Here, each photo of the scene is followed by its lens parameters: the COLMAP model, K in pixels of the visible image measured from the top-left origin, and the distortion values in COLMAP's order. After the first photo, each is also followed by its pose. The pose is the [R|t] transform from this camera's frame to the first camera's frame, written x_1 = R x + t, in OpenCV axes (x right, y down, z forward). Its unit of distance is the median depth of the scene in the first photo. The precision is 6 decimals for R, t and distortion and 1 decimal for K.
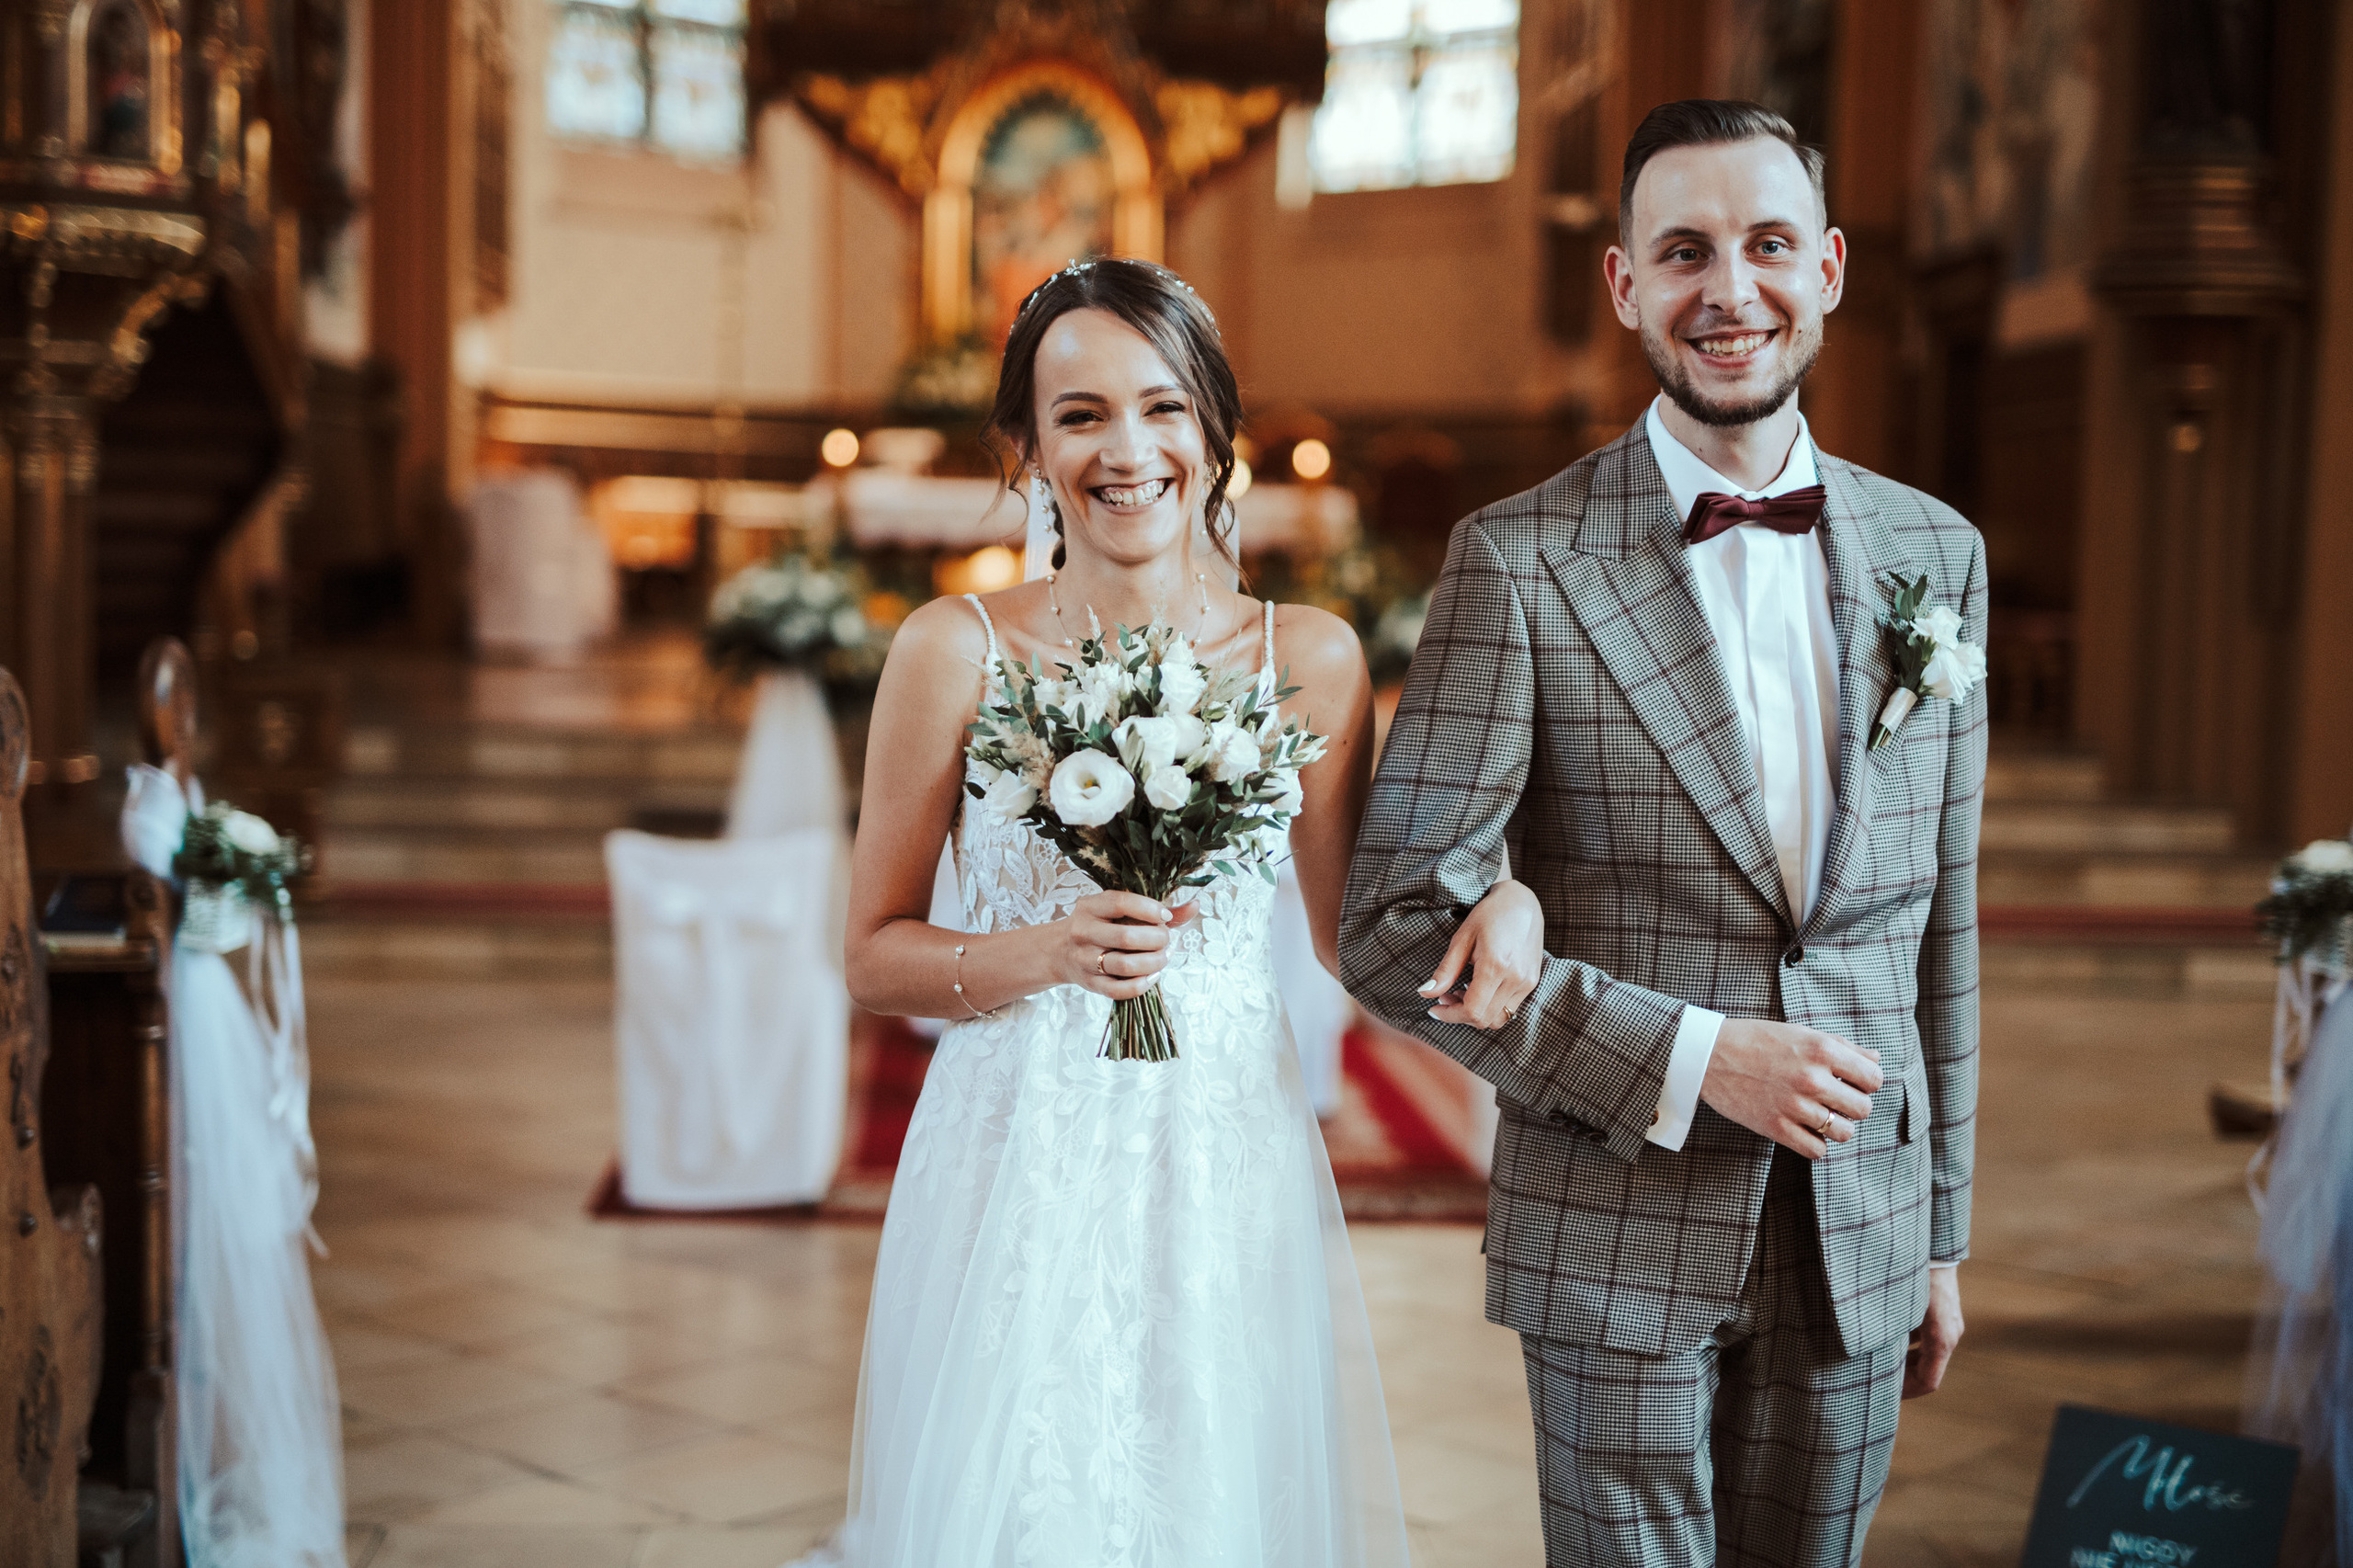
lens RADIAL K [[3626.8, 0, 1225.2], [0, 3626.8, 783.9], [0, 0, 1]] dist [0.002017, 0.041664]
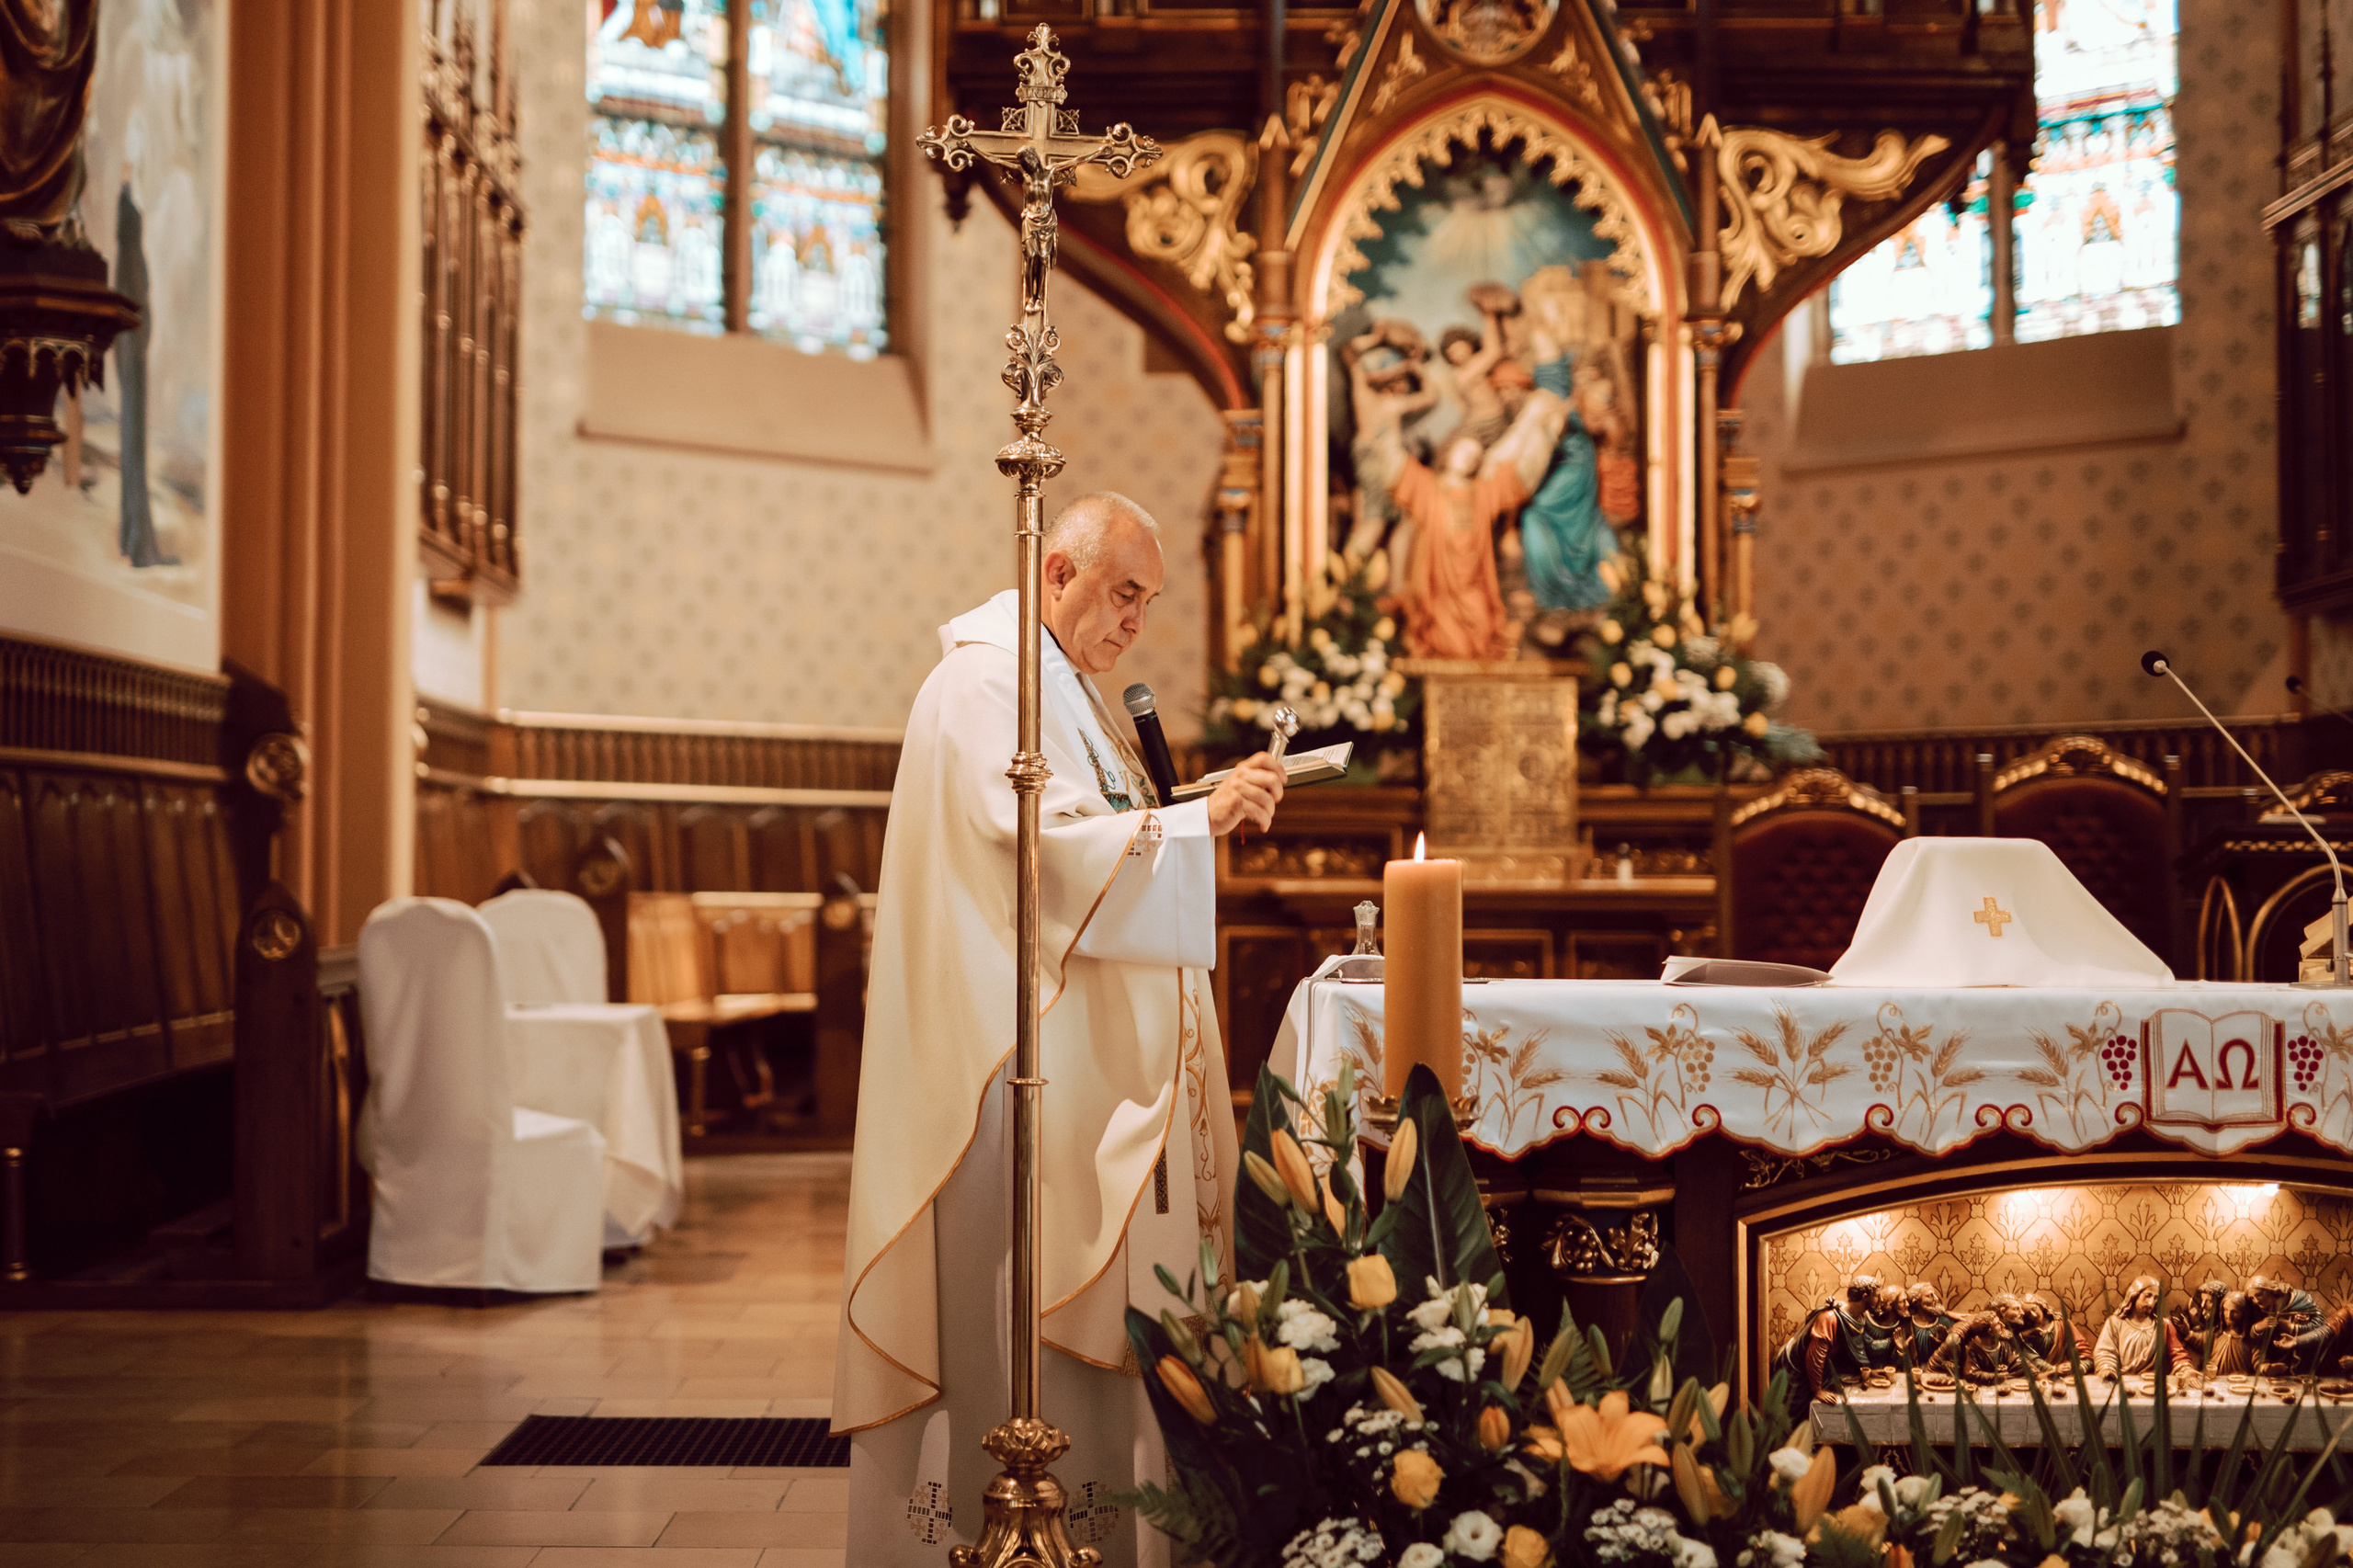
lens RADIAL K [[3698.0, 0, 1015.2], [0, 3698.0, 646.7], [0, 0, 1]] dist [-0.012081, 0.004787]
pose [[0.996760, -0.022143, -0.077329, -0.086188], [0.011633, 0.990939, -0.133808, -0.052131], [0.079591, 0.132475, 0.987986, 0.520382]]
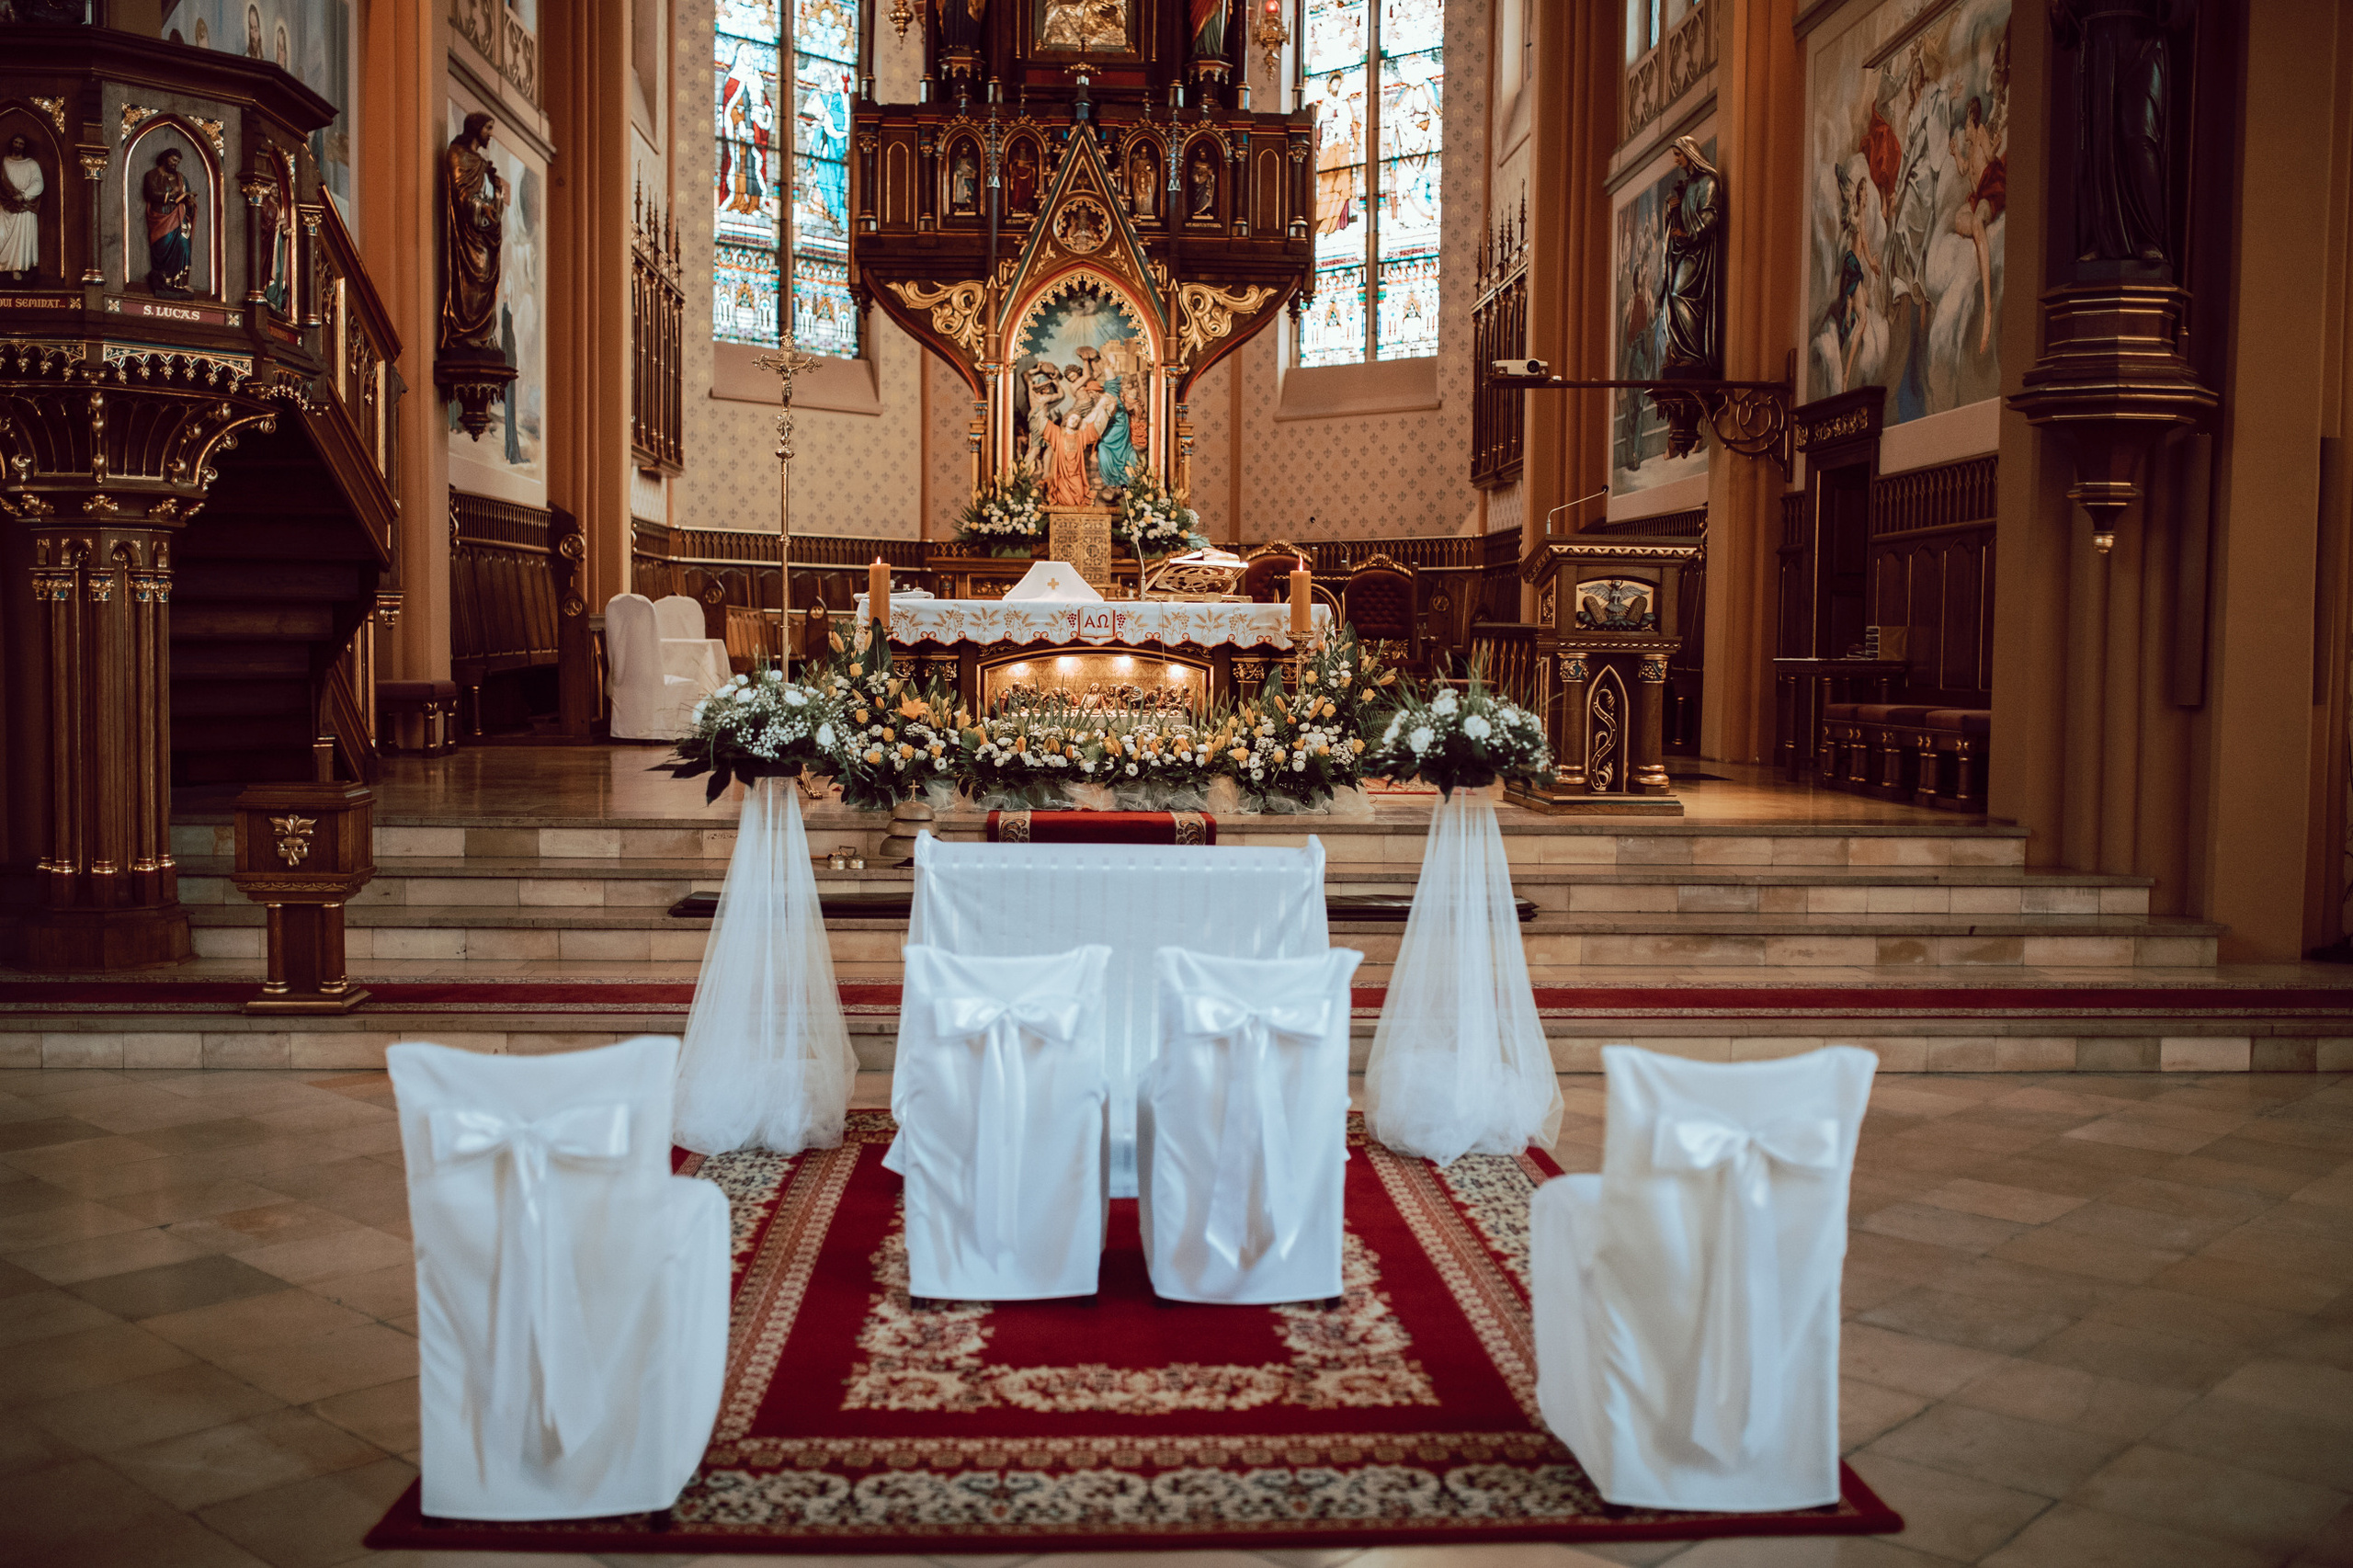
lens RADIAL K [[2358.7, 0, 1223.4], [0, 2358.7, 781.0], [0, 0, 1]] dist [-0.075677, -0.002082]
pose [[0.999936, -0.009560, -0.006039, 0.002853], [0.009499, 0.999904, -0.010045, -0.012982], [0.006134, 0.009987, 0.999931, 0.206398]]
